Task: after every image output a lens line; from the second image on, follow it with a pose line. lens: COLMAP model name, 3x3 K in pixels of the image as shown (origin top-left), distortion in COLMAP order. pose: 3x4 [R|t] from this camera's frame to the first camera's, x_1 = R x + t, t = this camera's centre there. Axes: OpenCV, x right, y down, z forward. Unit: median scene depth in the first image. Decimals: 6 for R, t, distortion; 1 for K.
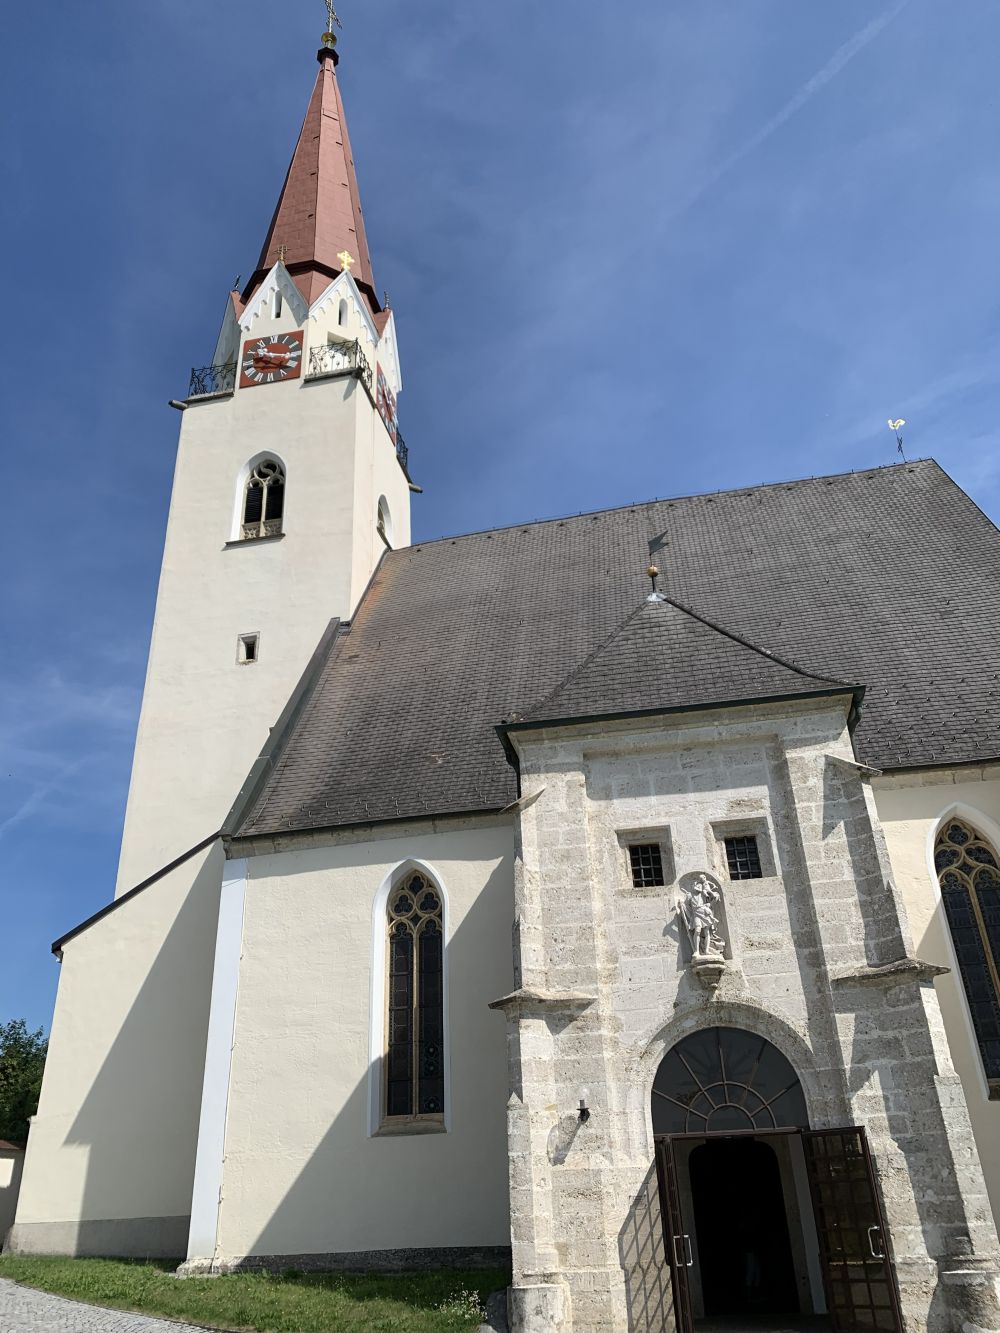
lens RADIAL K [[992.5, 0, 497.6], [0, 992.5, 657.9], [0, 0, 1]] dist [0.019339, -0.039334]
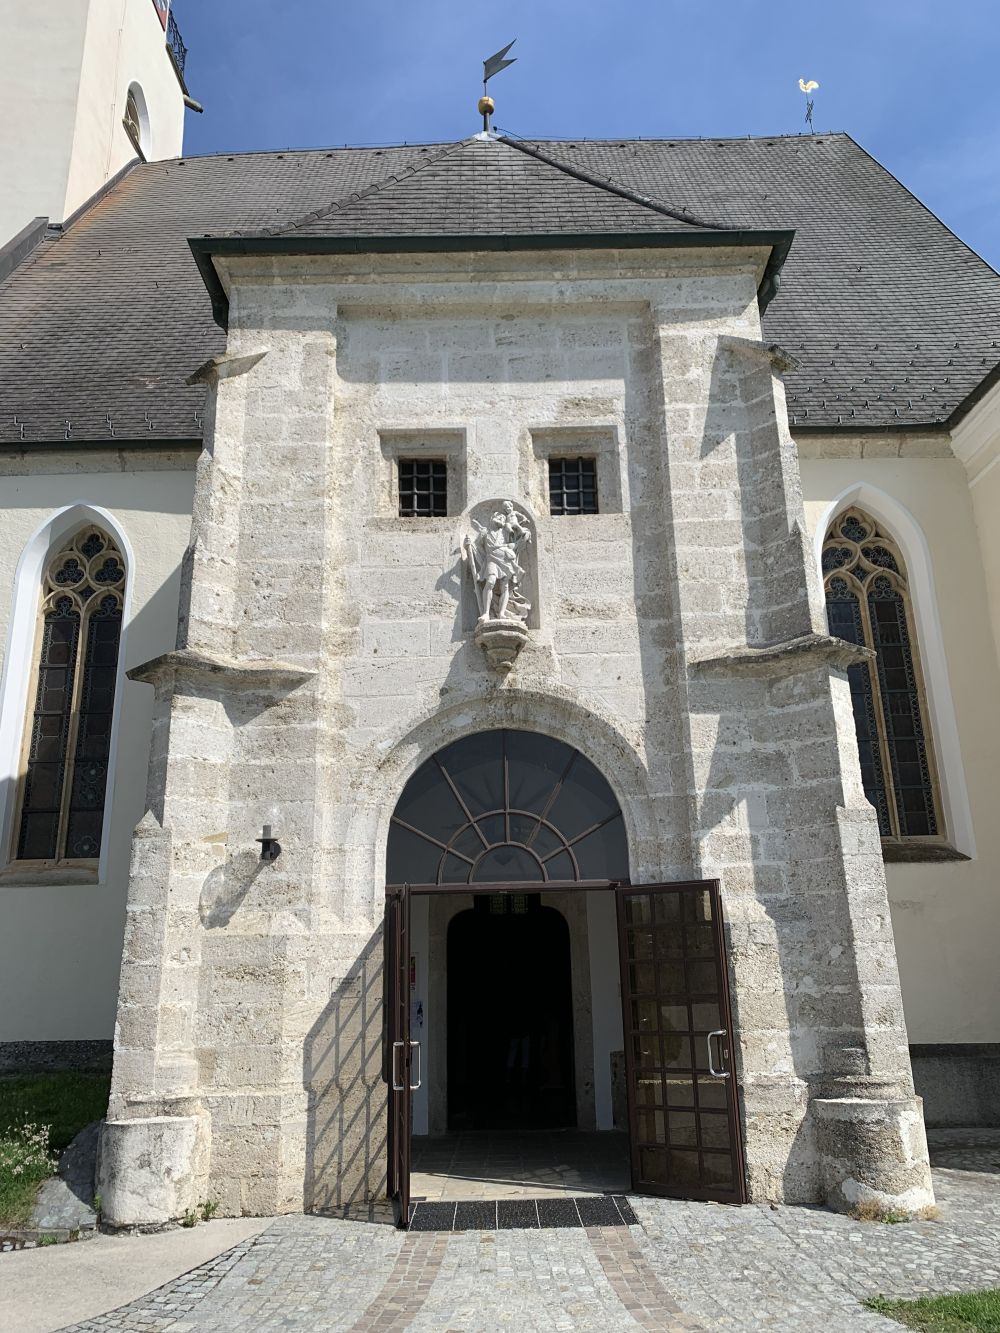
lens RADIAL K [[992.5, 0, 495.3], [0, 992.5, 662.4], [0, 0, 1]] dist [0.019339, -0.039334]
pose [[0.981405, 0.069420, 0.178953, 0.095473], [-0.103197, 0.976929, 0.186977, 0.203659], [-0.161845, -0.201968, 0.965927, 0.386883]]
